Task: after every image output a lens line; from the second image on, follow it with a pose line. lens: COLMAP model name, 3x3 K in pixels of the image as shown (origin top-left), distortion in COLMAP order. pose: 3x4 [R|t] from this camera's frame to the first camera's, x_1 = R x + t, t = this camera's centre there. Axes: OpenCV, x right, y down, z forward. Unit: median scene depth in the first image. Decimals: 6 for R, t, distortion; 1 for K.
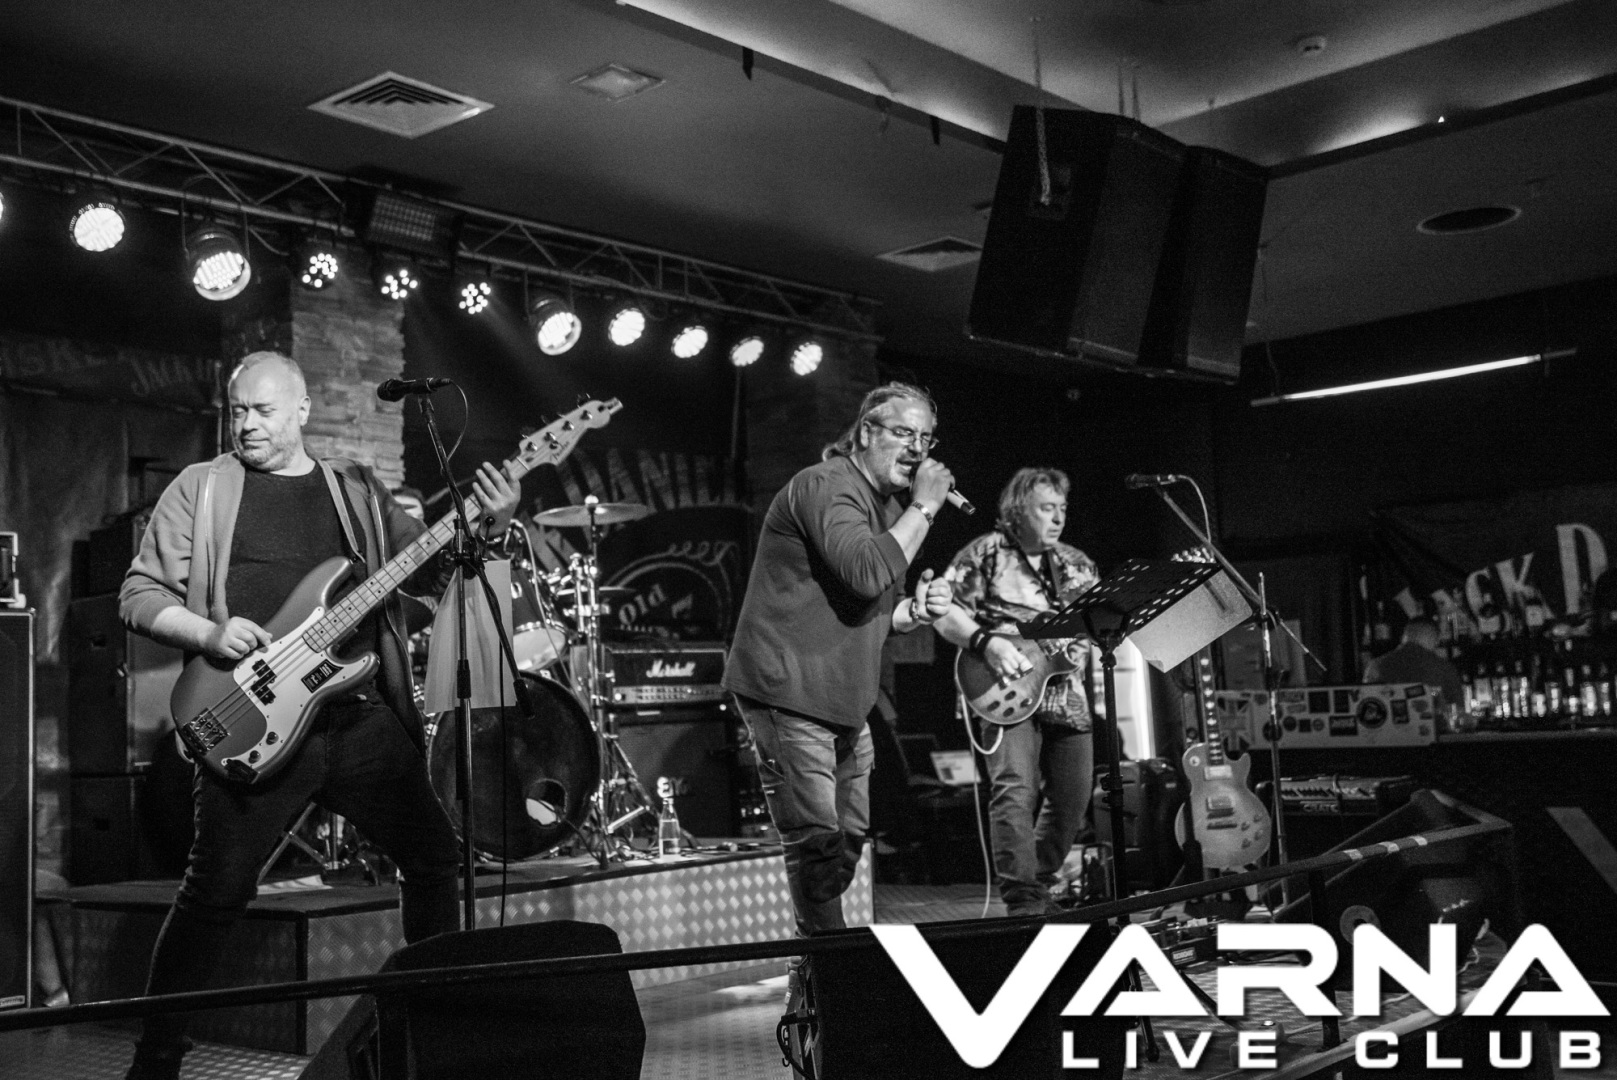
lens RADIAL K [[1764.7, 0, 817.0], [0, 1764.7, 544.2], [0, 0, 1]] dist [0.032976, 0.000000]
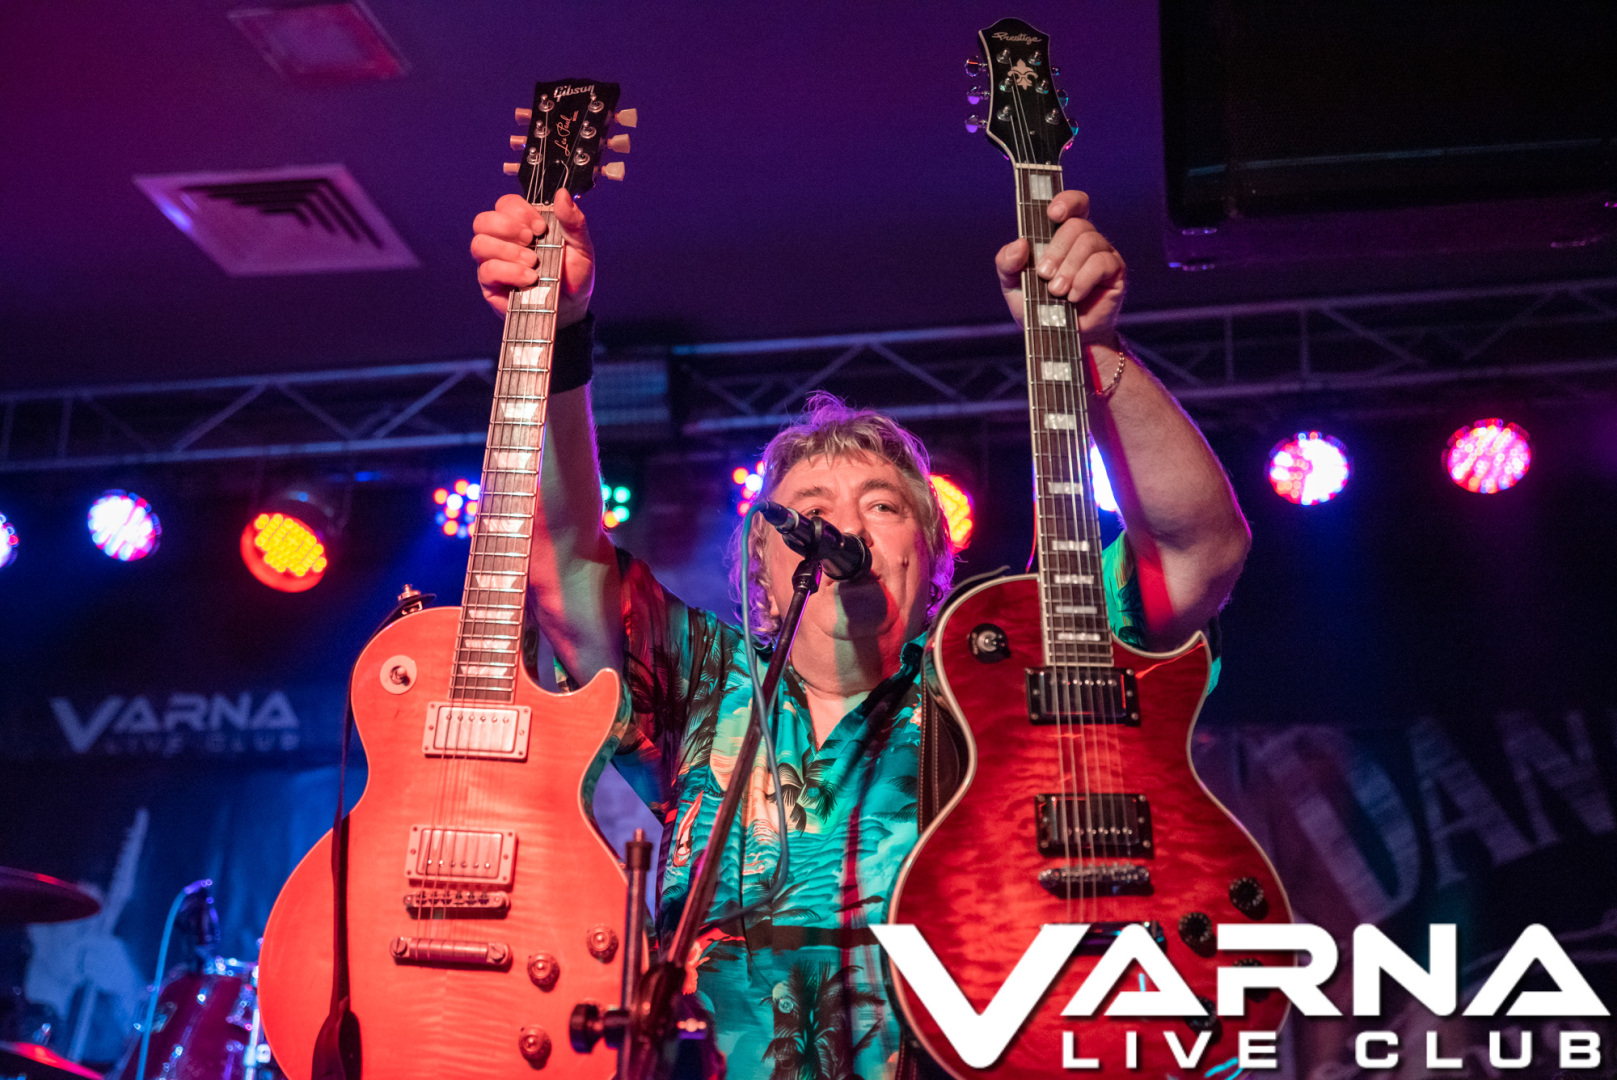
lens RADIAL K [[2067.5, 0, 820.1], [0, 2067.5, 541.3], [0, 0, 1]] dist [0.014470, 0.000000]
pose [[0.481245, -0.227747, -0.846483, 0.304758], [0.040390, 0.970395, -0.238122, 0.028511], [0.875655, 0.080406, 0.476197, 0.574222]]
